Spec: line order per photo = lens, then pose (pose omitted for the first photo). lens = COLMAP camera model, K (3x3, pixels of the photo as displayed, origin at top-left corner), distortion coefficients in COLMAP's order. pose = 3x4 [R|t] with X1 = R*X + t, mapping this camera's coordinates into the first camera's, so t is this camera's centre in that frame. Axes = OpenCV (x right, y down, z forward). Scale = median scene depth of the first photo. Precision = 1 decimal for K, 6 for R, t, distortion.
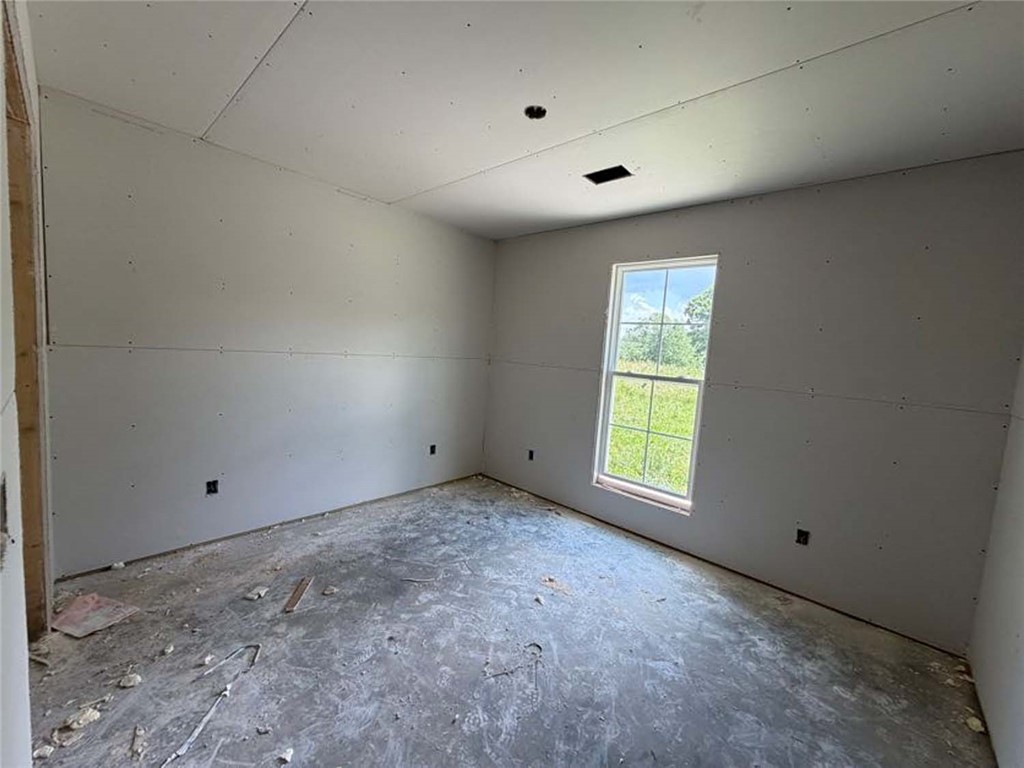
lens RADIAL K [[413.0, 0, 489.5], [0, 413.0, 382.7], [0, 0, 1]] dist [0.000801, 0.000091]
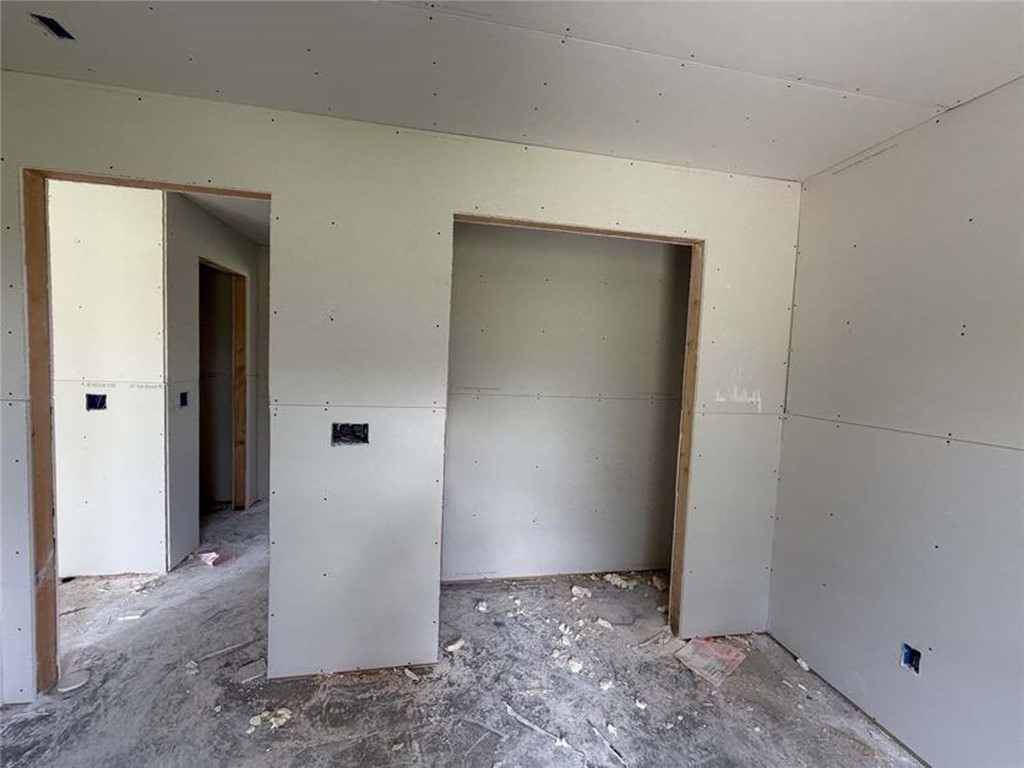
lens RADIAL K [[407.9, 0, 509.7], [0, 407.9, 384.6], [0, 0, 1]] dist [0.000814, 0.000230]
pose [[-0.564624, -0.048878, -0.823899, 0.210547], [-0.153894, 0.986973, 0.046912, -0.094961], [0.810874, 0.153281, -0.564791, 0.981747]]
